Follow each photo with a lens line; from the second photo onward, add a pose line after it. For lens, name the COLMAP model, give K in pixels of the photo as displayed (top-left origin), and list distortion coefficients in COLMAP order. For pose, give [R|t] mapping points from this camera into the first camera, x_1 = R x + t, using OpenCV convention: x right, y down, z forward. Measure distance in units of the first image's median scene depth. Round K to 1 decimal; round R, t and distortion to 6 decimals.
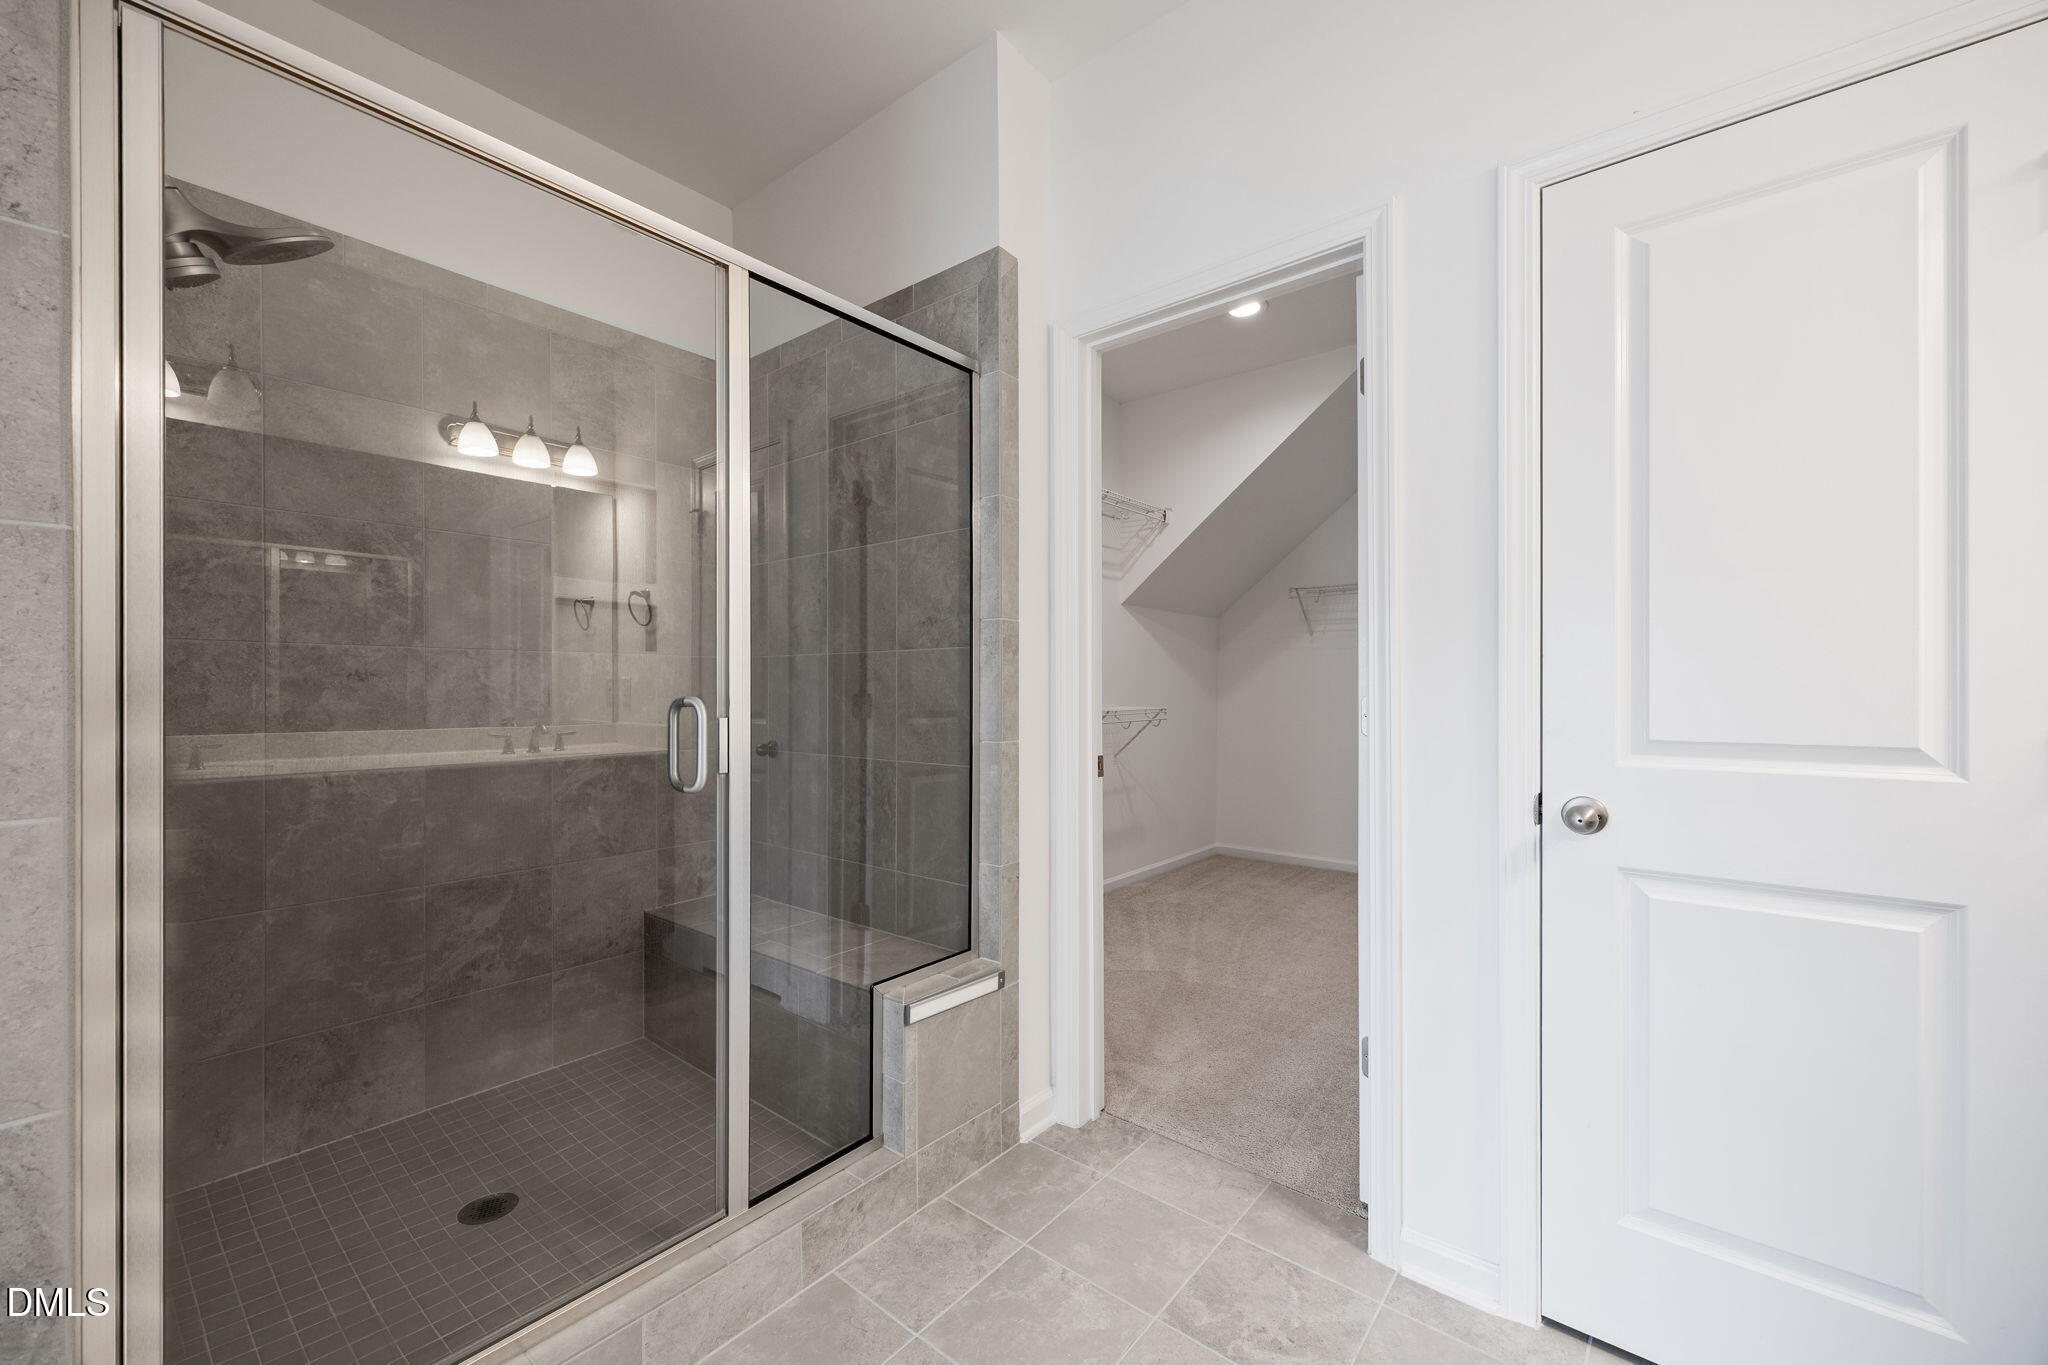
lens RADIAL K [[817.2, 0, 1025.7], [0, 817.2, 693.2], [0, 0, 1]] dist [0.001702, 0.000151]
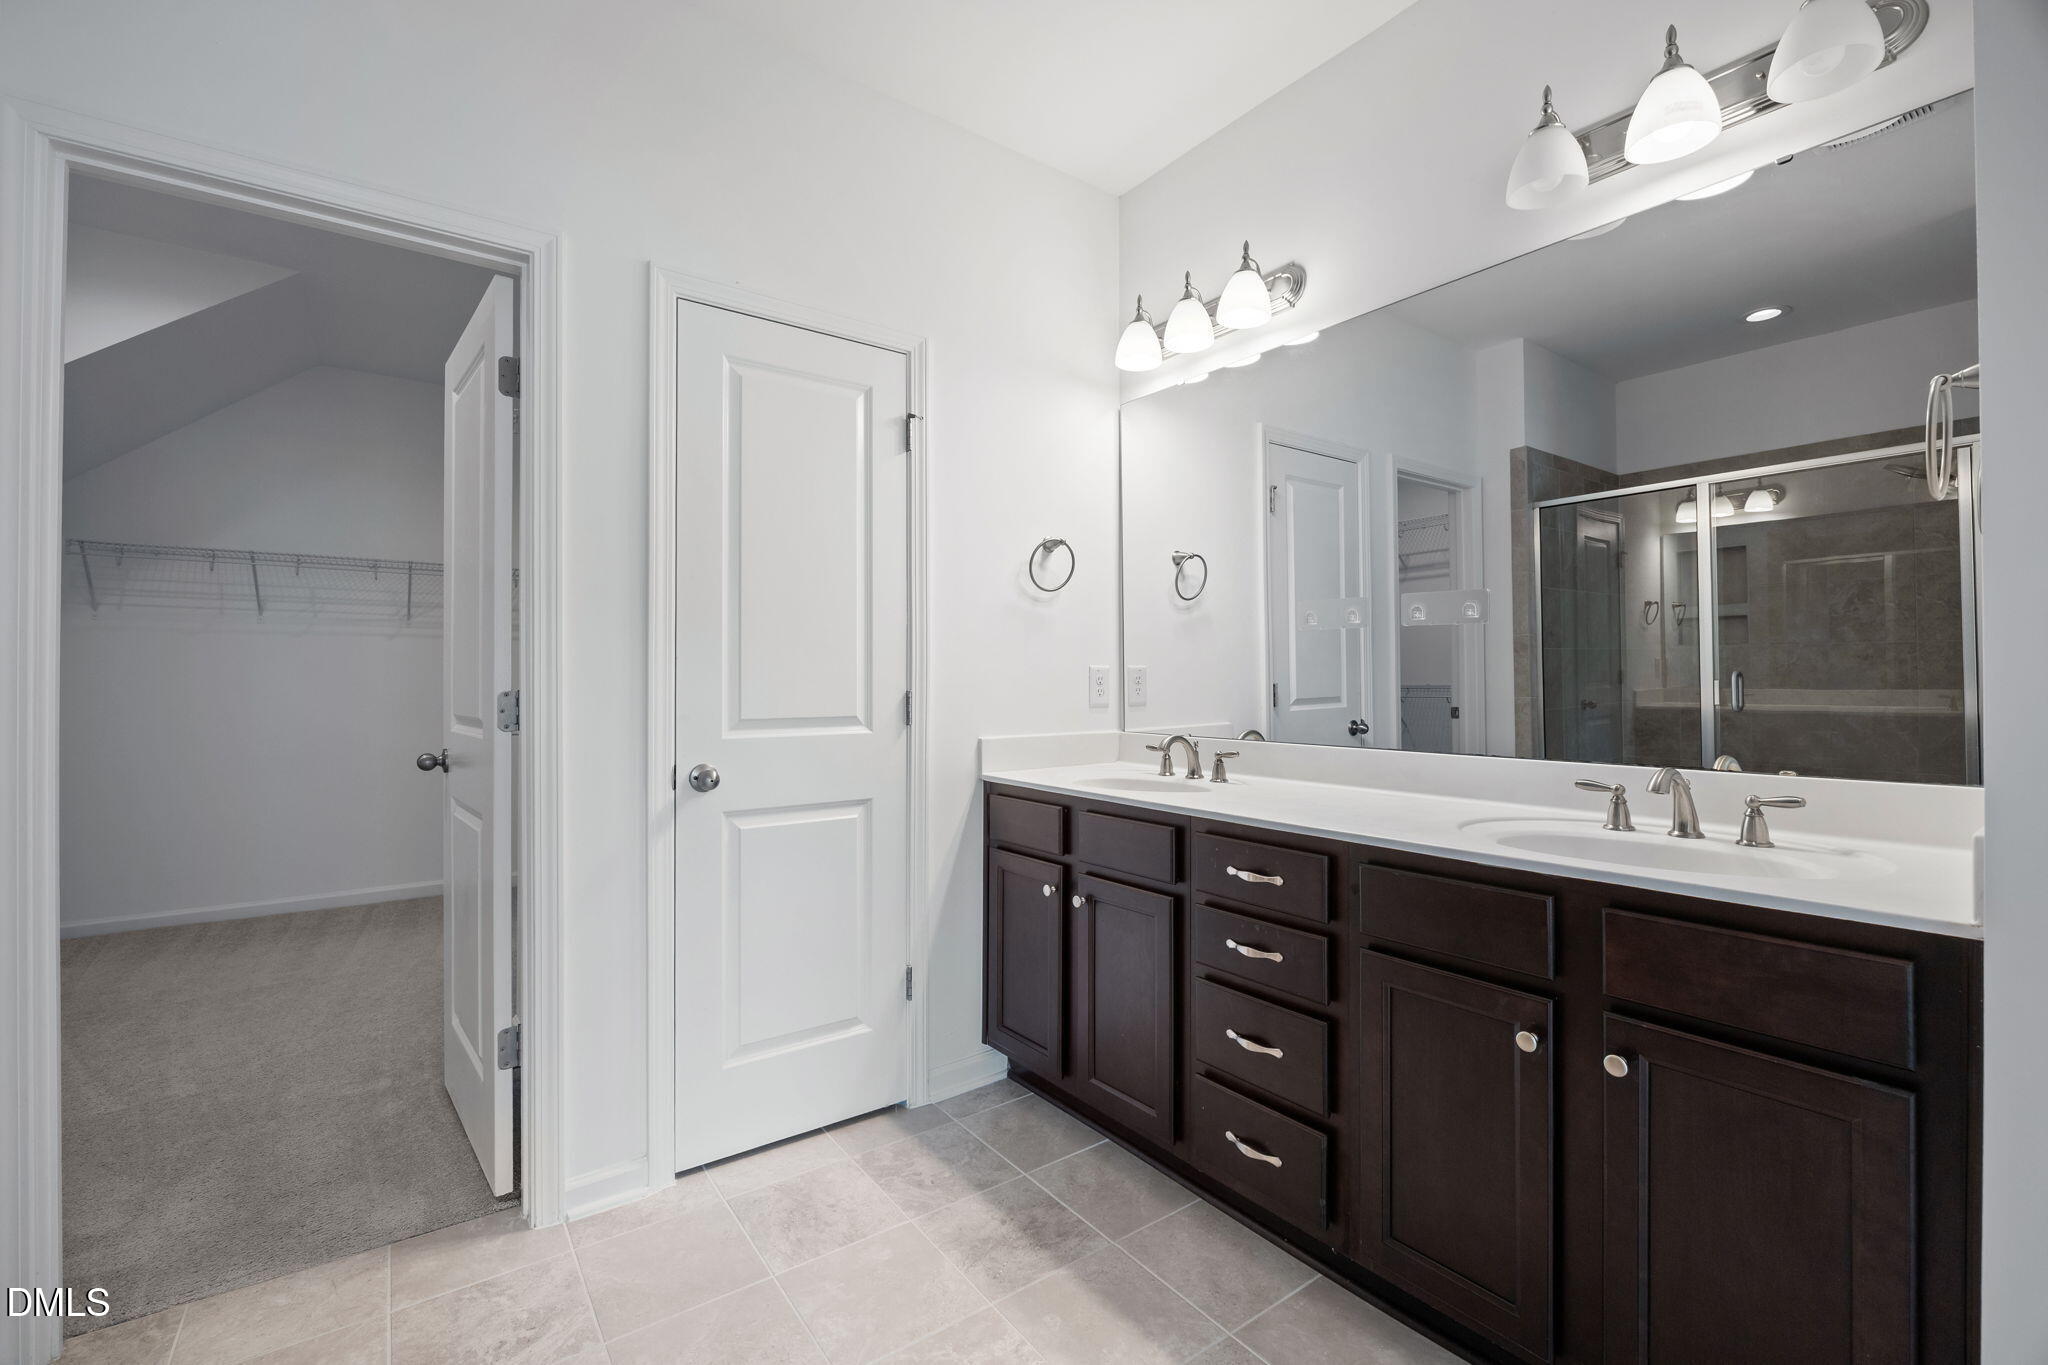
lens RADIAL K [[834.1, 0, 1014.5], [0, 834.1, 682.0], [0, 0, 1]] dist [0.000936, -0.000036]
pose [[0.260325, 0.000174, 0.965521, -0.498452], [0.006959, 0.999974, -0.002056, -0.001968], [-0.965496, 0.007254, 0.260317, 0.144235]]
